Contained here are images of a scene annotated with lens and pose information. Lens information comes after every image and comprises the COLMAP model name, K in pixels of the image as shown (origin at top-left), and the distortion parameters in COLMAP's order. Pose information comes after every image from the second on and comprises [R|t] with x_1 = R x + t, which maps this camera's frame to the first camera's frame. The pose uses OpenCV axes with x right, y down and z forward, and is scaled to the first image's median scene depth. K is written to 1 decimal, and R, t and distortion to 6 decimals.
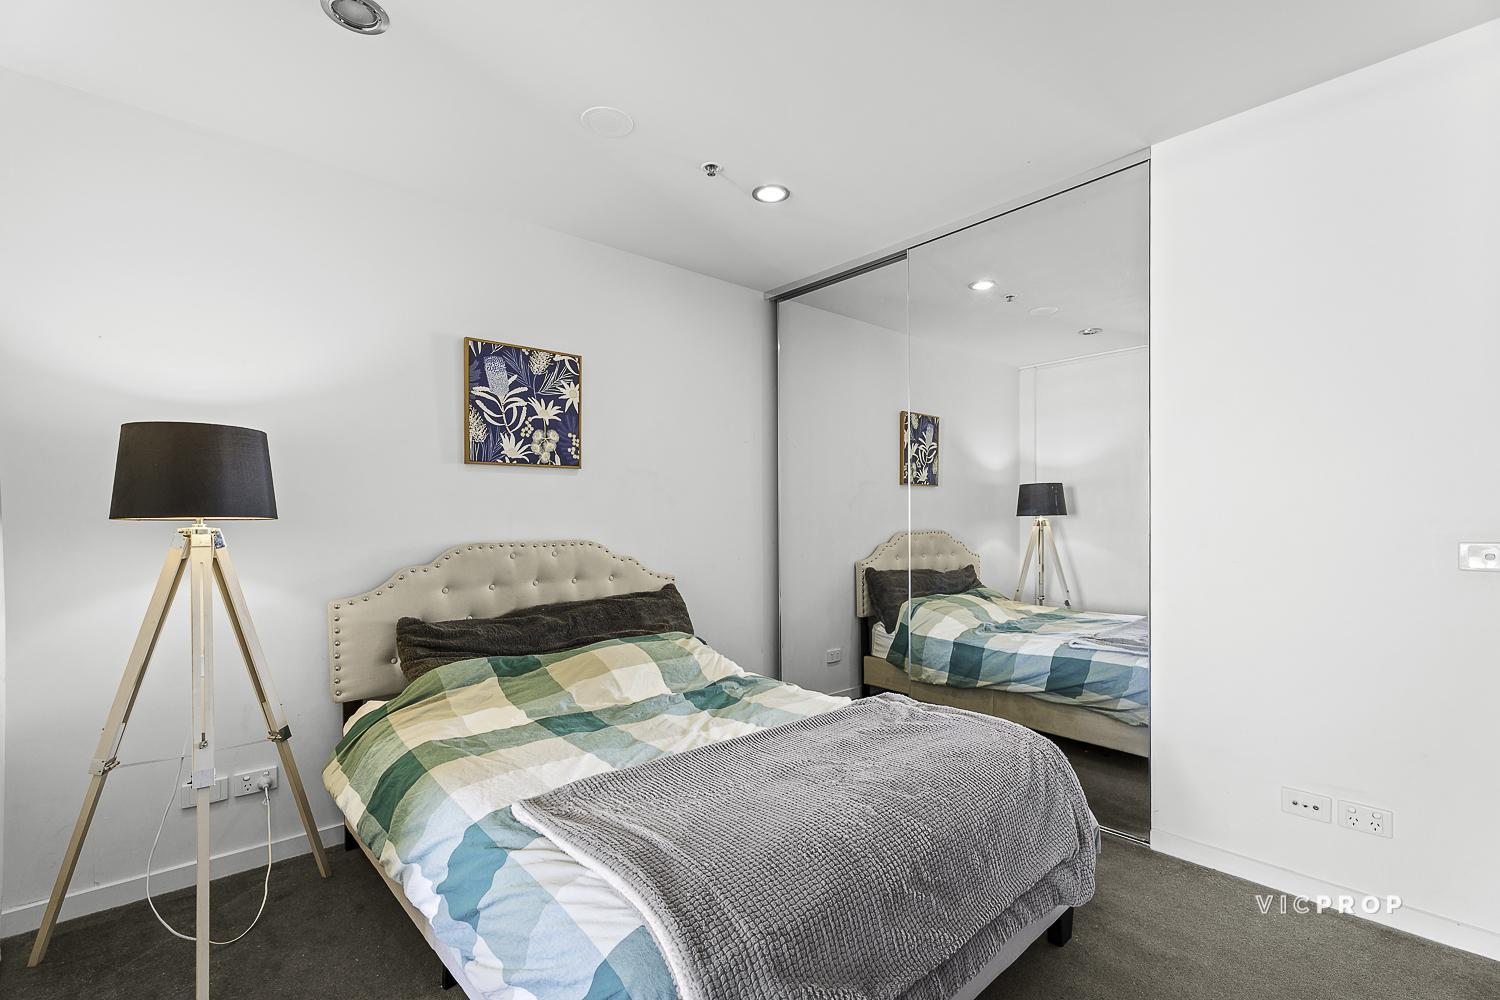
lens RADIAL K [[664.4, 0, 742.9], [0, 664.4, 505.2], [0, 0, 1]] dist [0.004275, -0.002228]
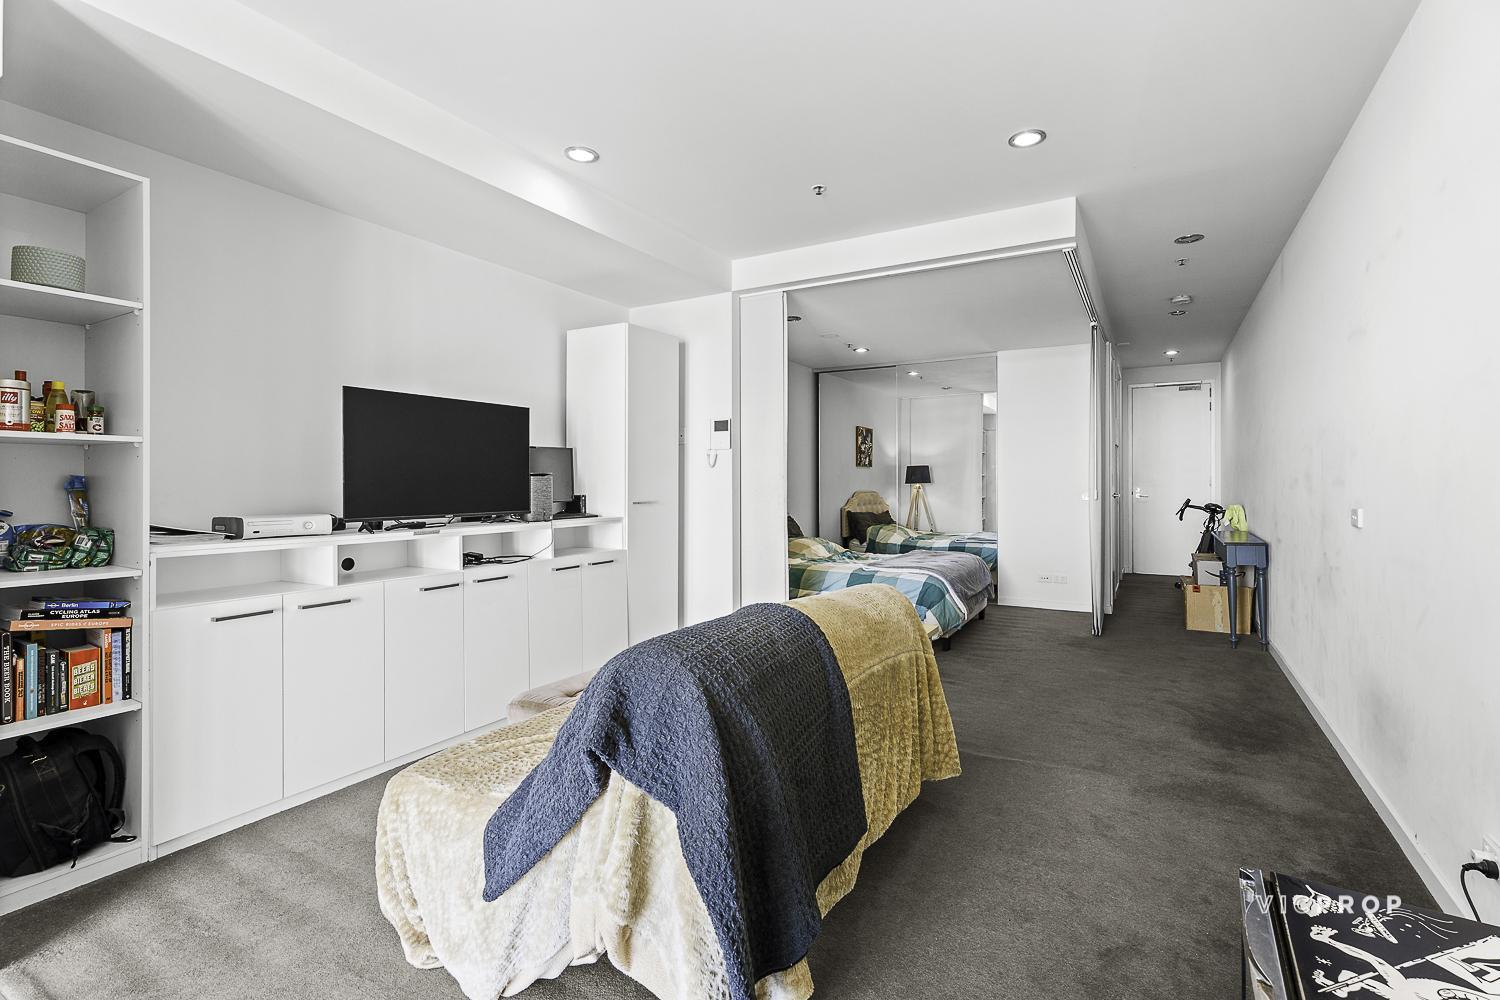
lens RADIAL K [[664.4, 0, 711.2], [0, 664.4, 476.6], [0, 0, 1]] dist [0.004275, -0.002228]
pose [[0.966899, 0.009419, 0.254986, -0.605819], [-0.012522, 0.999866, 0.010549, -0.016339], [-0.254852, -0.013392, 0.966887, -0.657529]]
